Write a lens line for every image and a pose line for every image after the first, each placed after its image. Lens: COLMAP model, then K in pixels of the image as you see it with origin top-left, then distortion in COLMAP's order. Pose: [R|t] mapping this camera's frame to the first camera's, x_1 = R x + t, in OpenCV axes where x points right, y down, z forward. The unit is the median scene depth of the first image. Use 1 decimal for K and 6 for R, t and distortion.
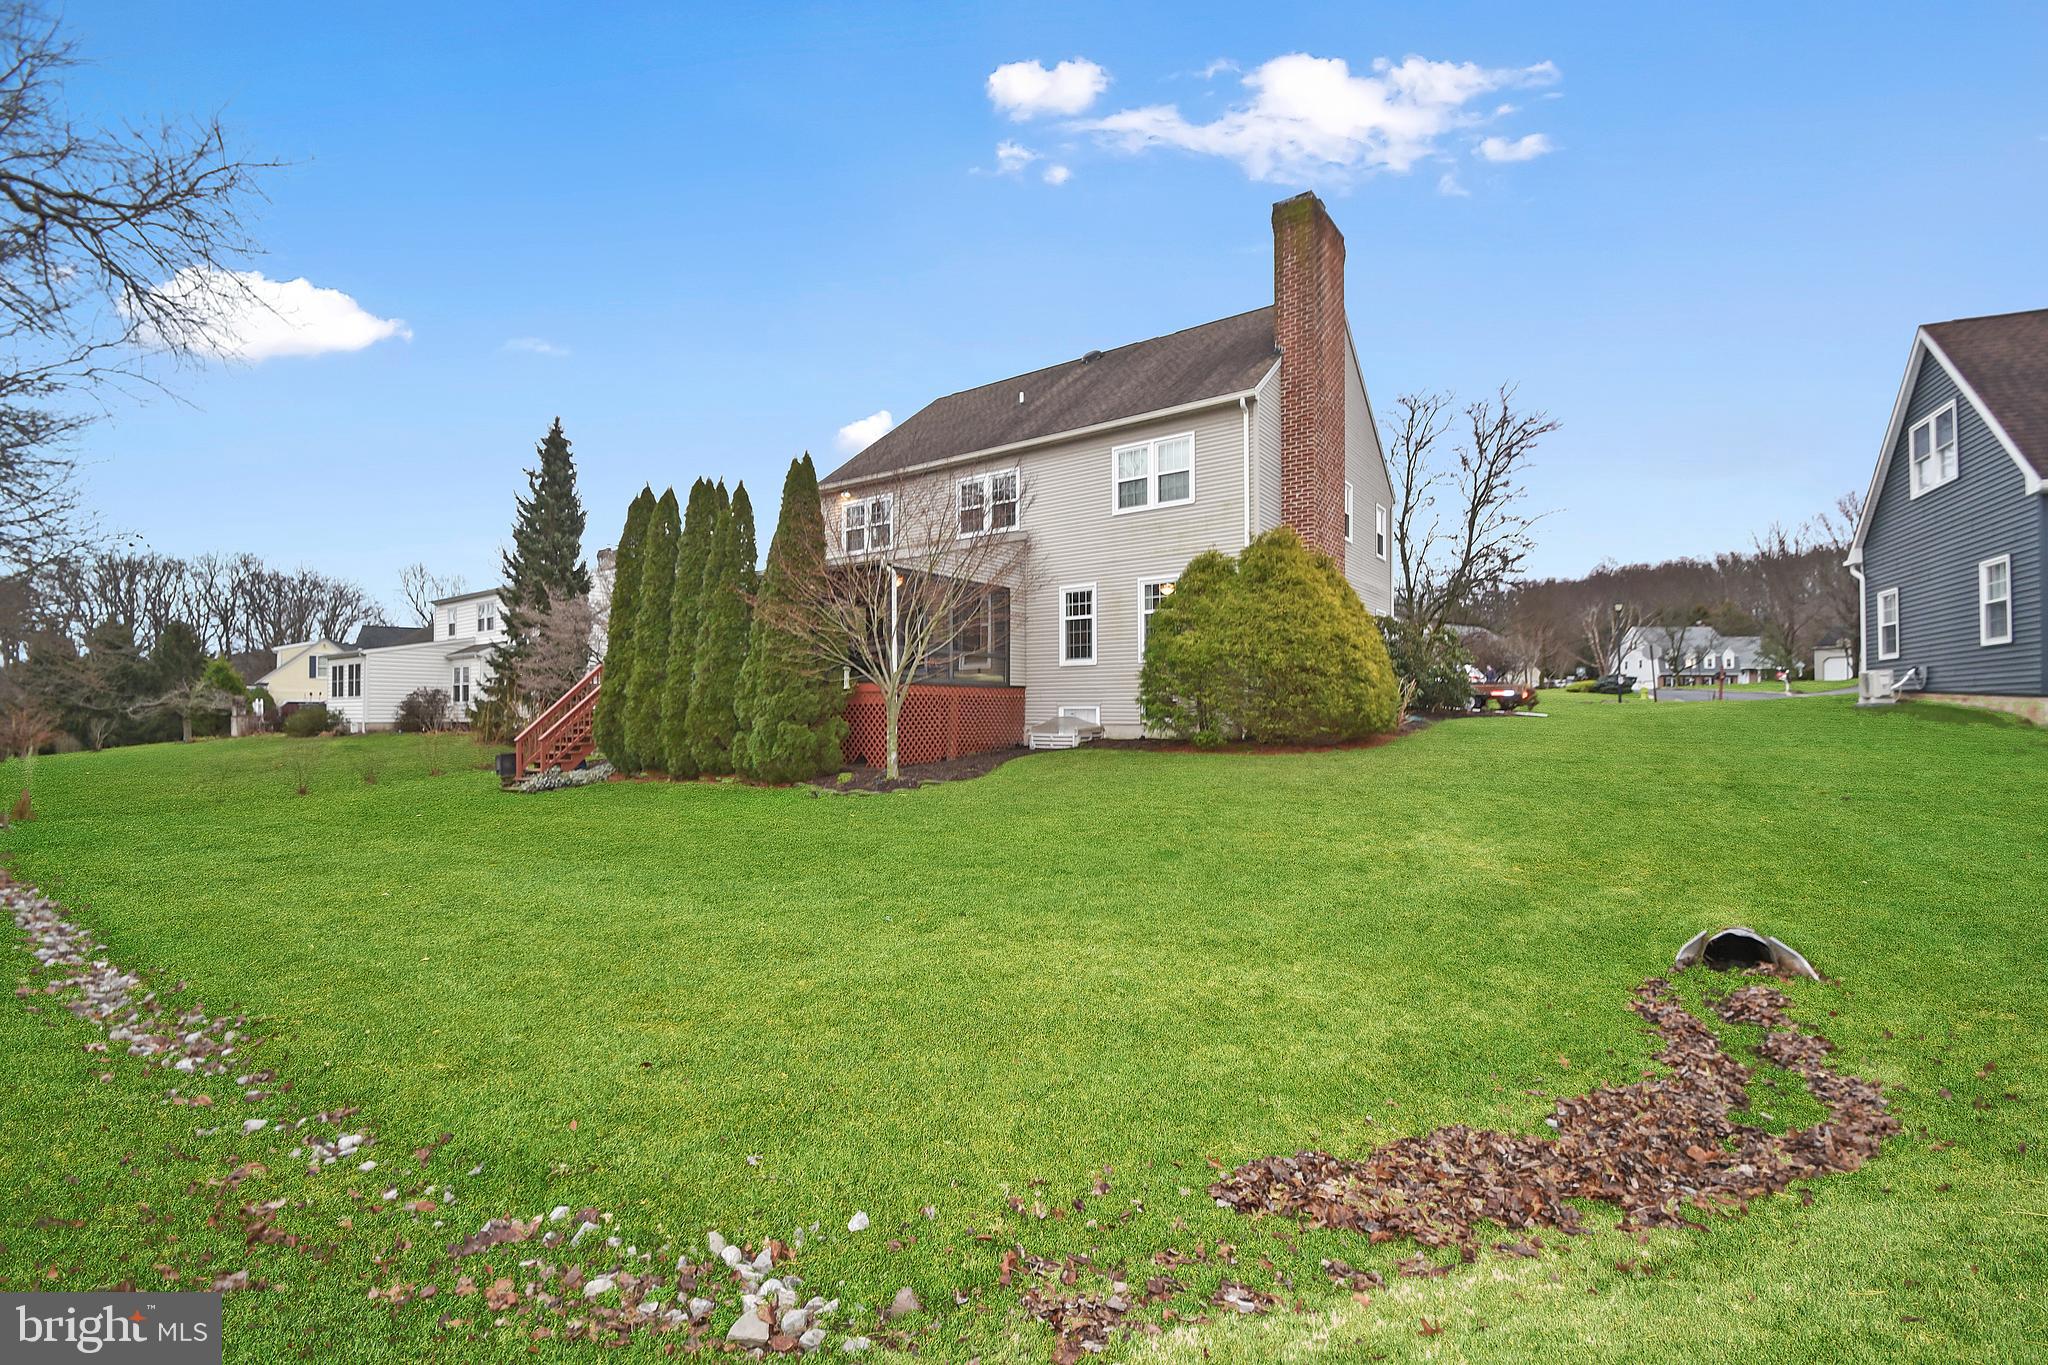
lens RADIAL K [[955.5, 0, 1020.2], [0, 955.5, 691.2], [0, 0, 1]] dist [0.007539, -0.001816]
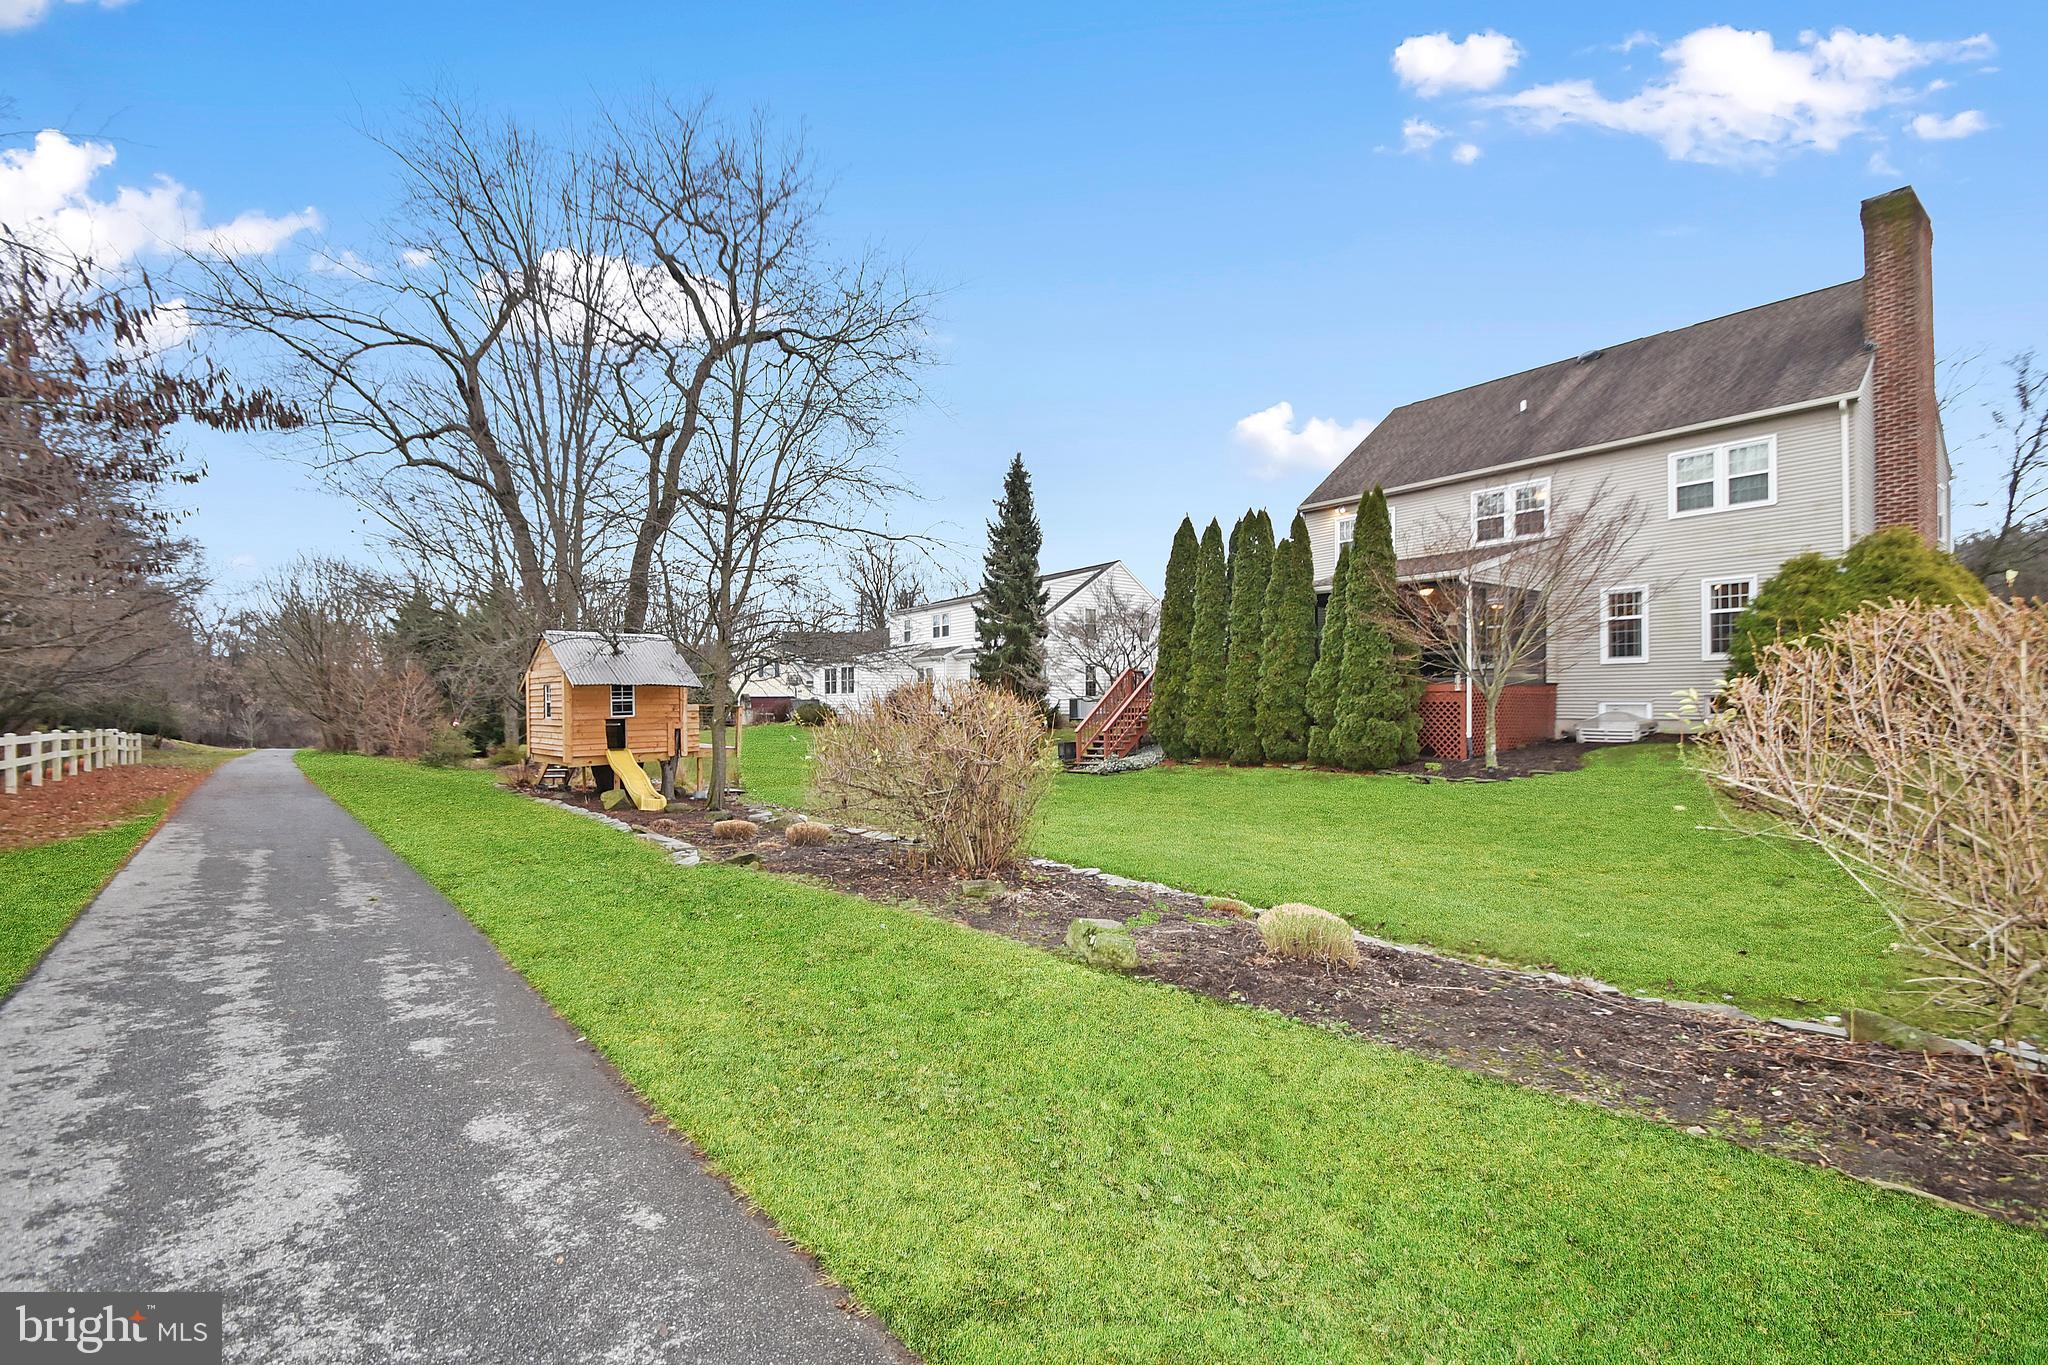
lens RADIAL K [[955.5, 0, 1009.1], [0, 955.5, 698.9], [0, 0, 1]] dist [0.007539, -0.001816]
pose [[0.958757, -0.006598, -0.284149, -0.297623], [0.012740, 0.999723, 0.019770, -0.017687], [0.283940, -0.022575, 0.958576, -0.214627]]
